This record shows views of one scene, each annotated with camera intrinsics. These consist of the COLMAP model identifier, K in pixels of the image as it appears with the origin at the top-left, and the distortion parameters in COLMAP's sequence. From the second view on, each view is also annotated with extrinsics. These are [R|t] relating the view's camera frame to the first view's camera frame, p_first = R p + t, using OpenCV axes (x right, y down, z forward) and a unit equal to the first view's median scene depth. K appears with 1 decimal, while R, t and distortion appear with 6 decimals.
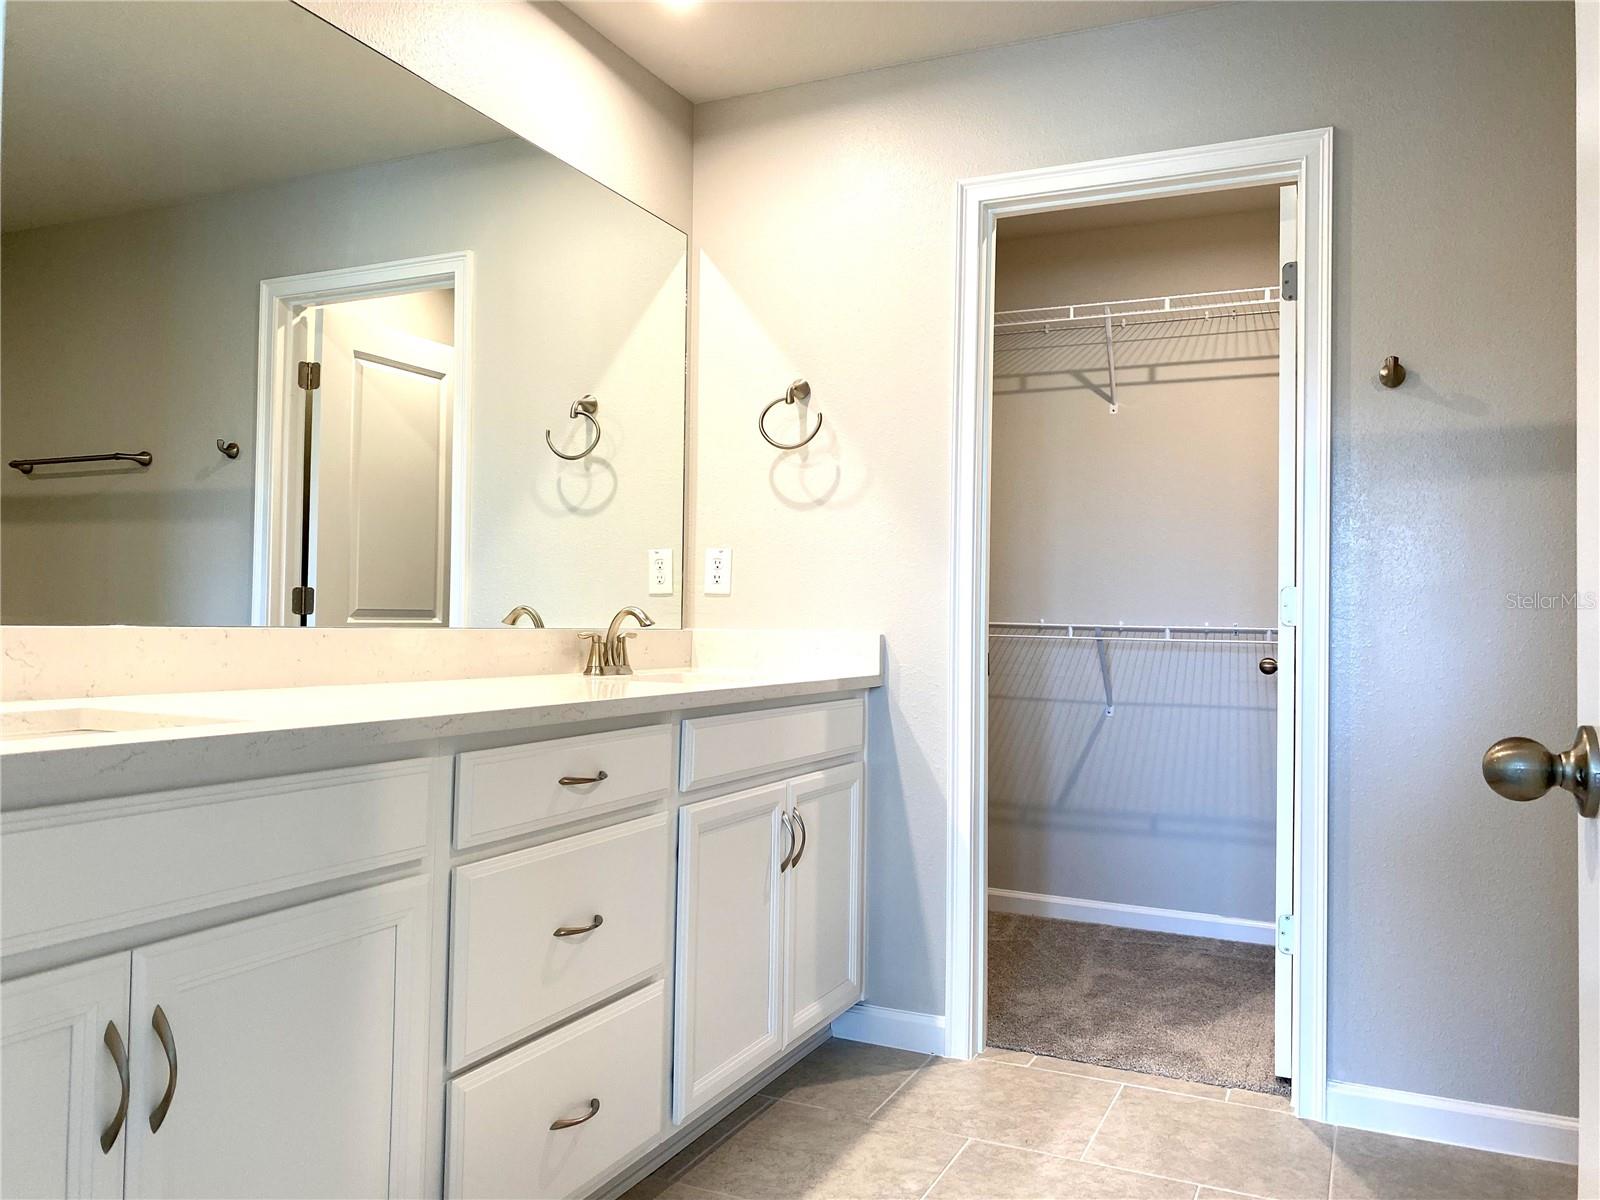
lens RADIAL K [[1237.7, 0, 790.3], [0, 1237.7, 588.0], [0, 0, 1]] dist [0.056436, -0.070478]
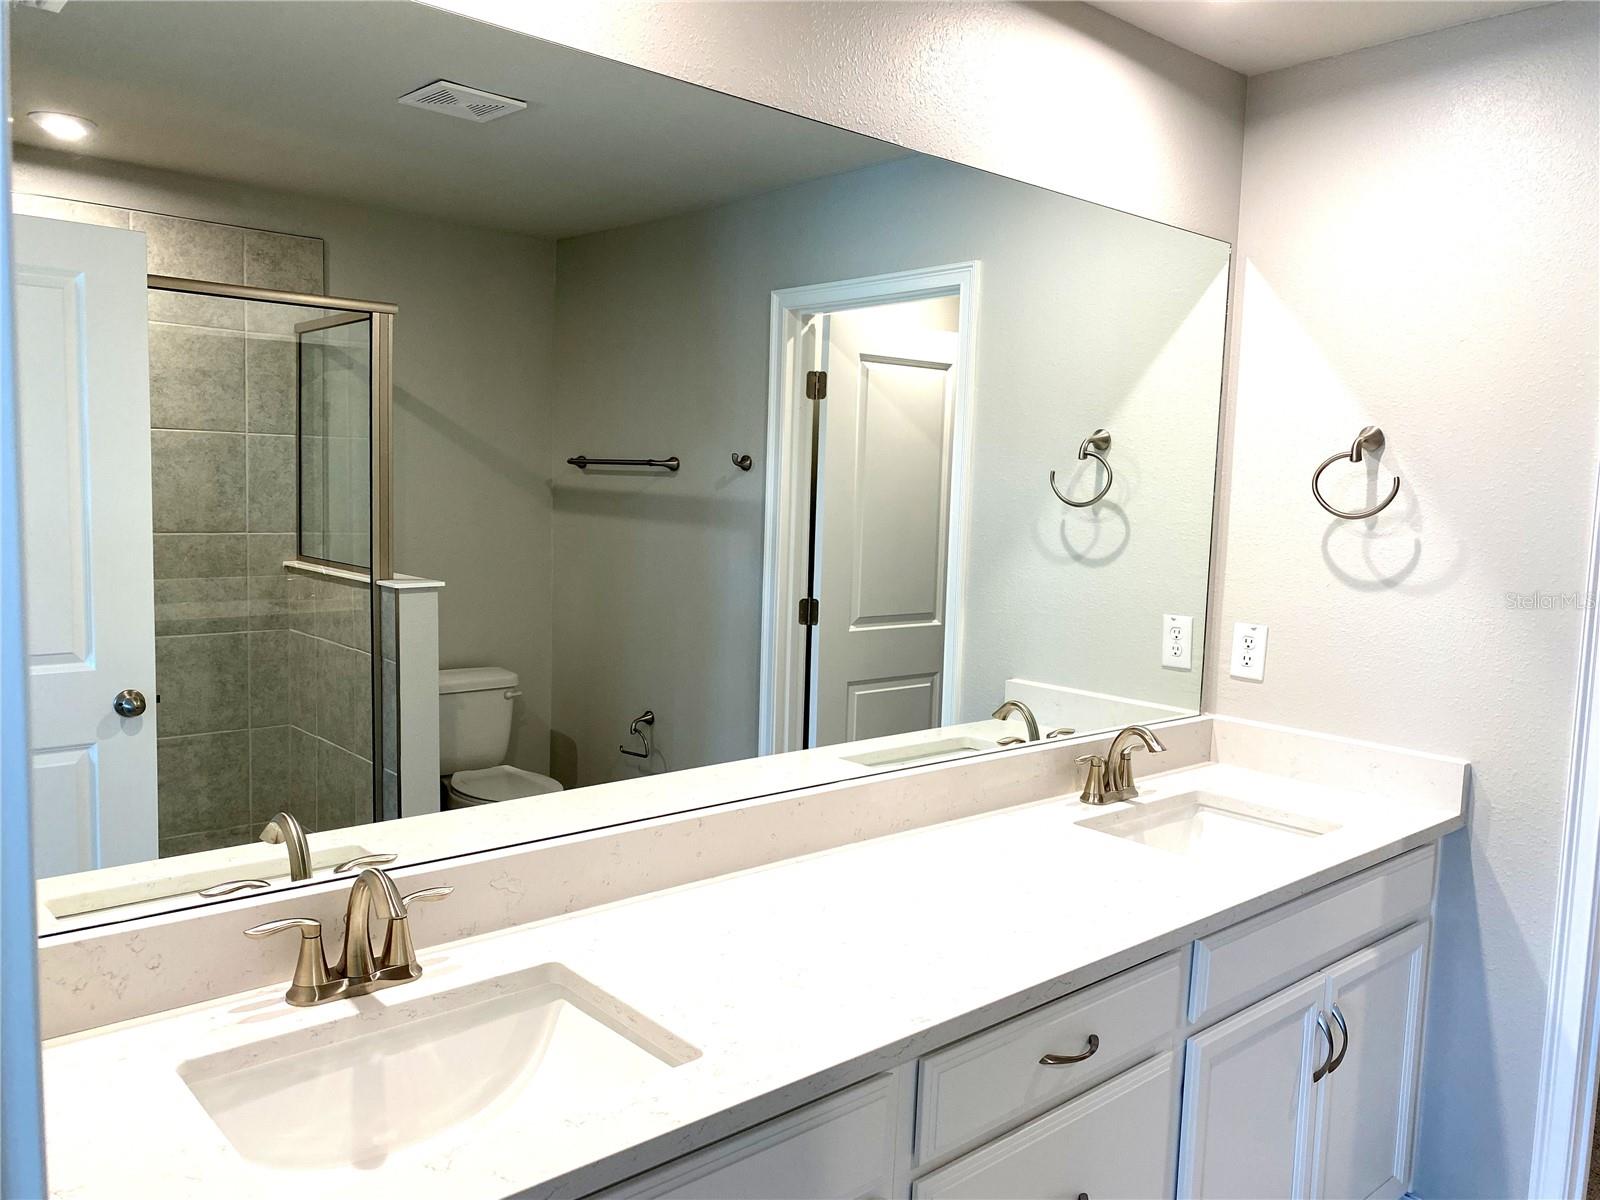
lens RADIAL K [[1237.7, 0, 777.9], [0, 1237.7, 623.4], [0, 0, 1]] dist [0.056436, -0.070478]
pose [[0.914556, 0.052537, -0.401033, -0.011724], [-0.004248, 0.992721, 0.120363, -0.131770], [0.404437, -0.108375, 0.908122, 0.095955]]
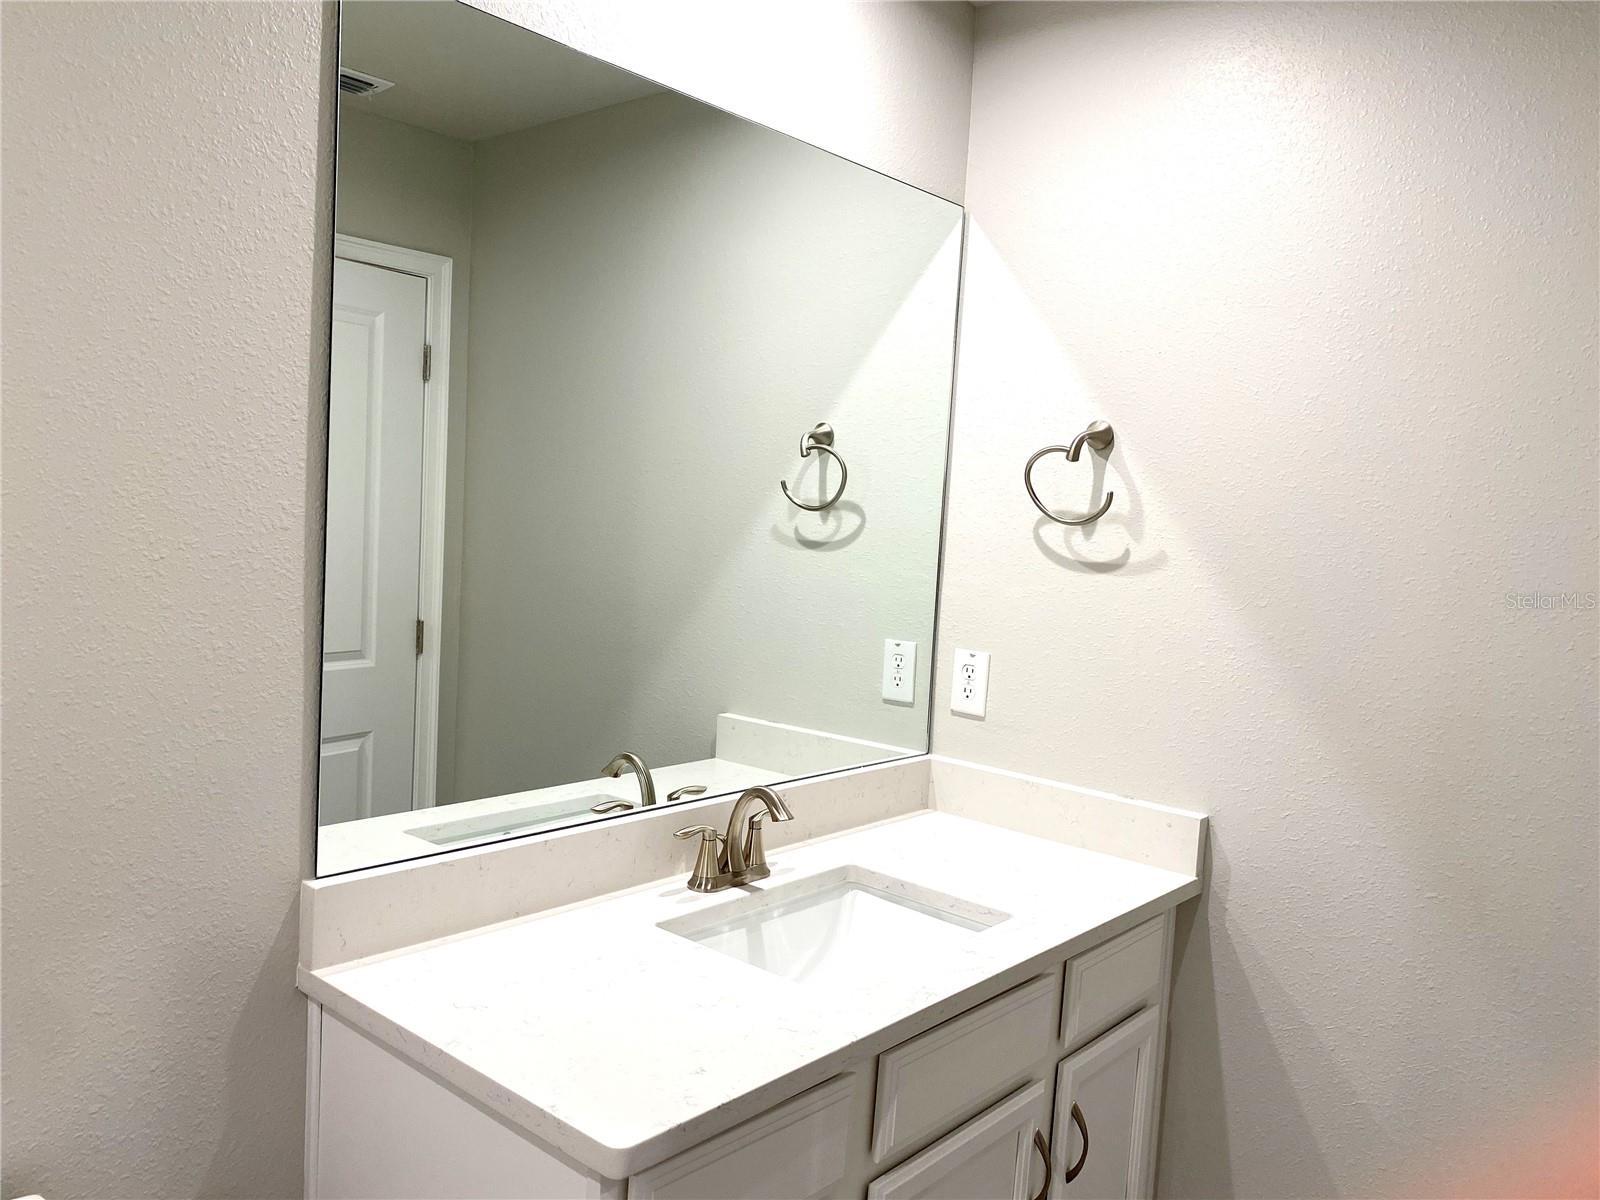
lens RADIAL K [[1237.7, 0, 787.8], [0, 1237.7, 600.5], [0, 0, 1]] dist [0.056436, -0.070478]
pose [[0.952224, 0.044533, -0.302137, 0.055523], [-0.018738, 0.995967, 0.087742, -0.120077], [0.304826, -0.077888, 0.949218, 0.283132]]
